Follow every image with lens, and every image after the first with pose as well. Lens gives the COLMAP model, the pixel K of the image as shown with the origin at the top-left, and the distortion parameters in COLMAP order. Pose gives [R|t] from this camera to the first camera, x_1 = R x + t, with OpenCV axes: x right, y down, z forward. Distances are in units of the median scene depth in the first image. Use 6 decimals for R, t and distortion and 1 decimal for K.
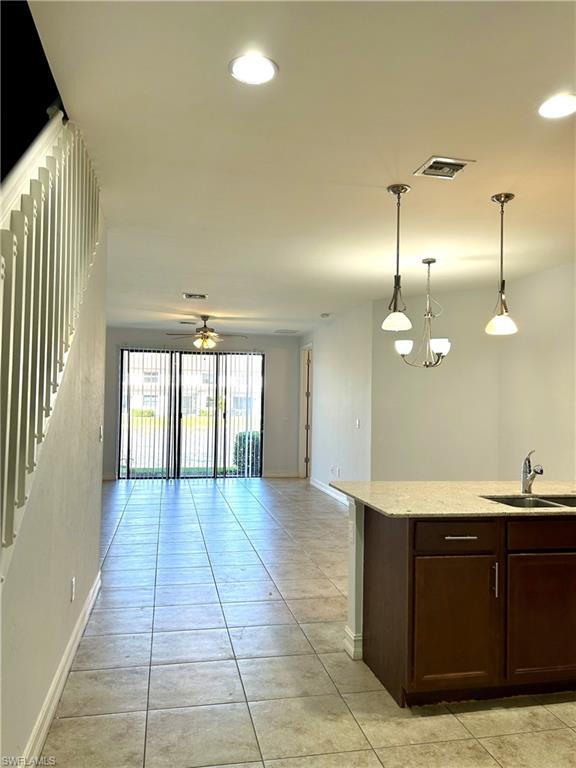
lens RADIAL K [[577.8, 0, 280.8], [0, 577.8, 388.4], [0, 0, 1]] dist [0.002811, -0.017963]
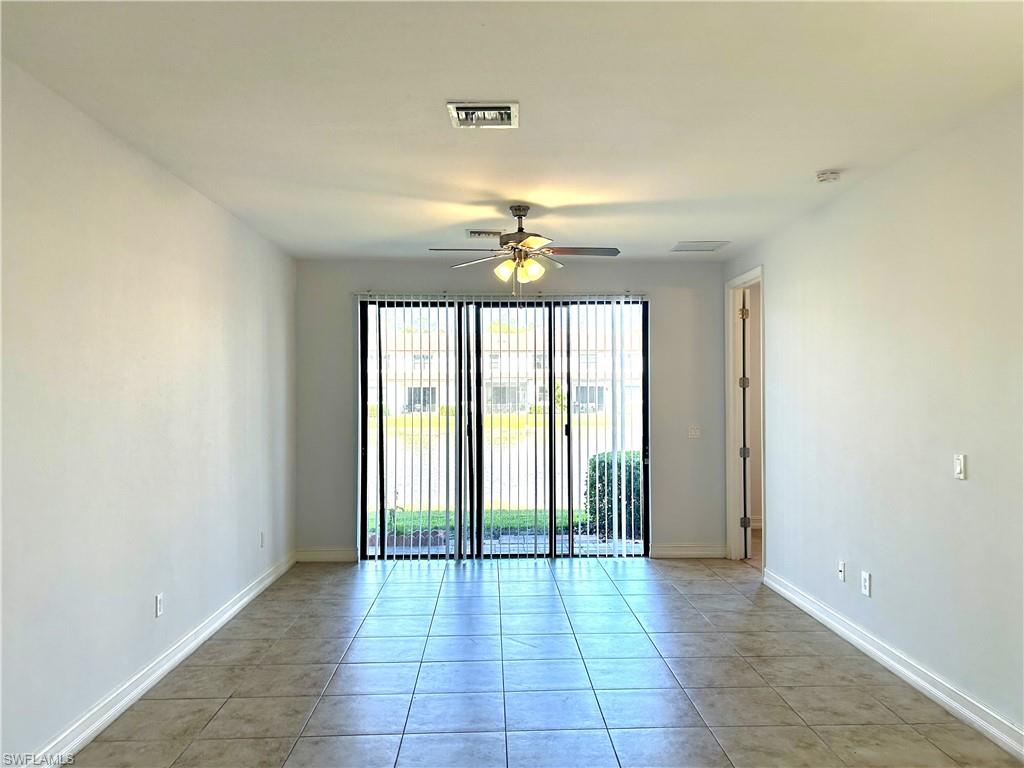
lens RADIAL K [[770.4, 0, 510.5], [0, 770.4, 379.1], [0, 0, 1]] dist [0.002811, -0.017963]
pose [[0.985172, -0.024417, -0.169821, -0.033422], [0.028459, 0.999366, 0.021412, -0.011192], [0.169191, -0.025927, 0.985242, 0.346103]]
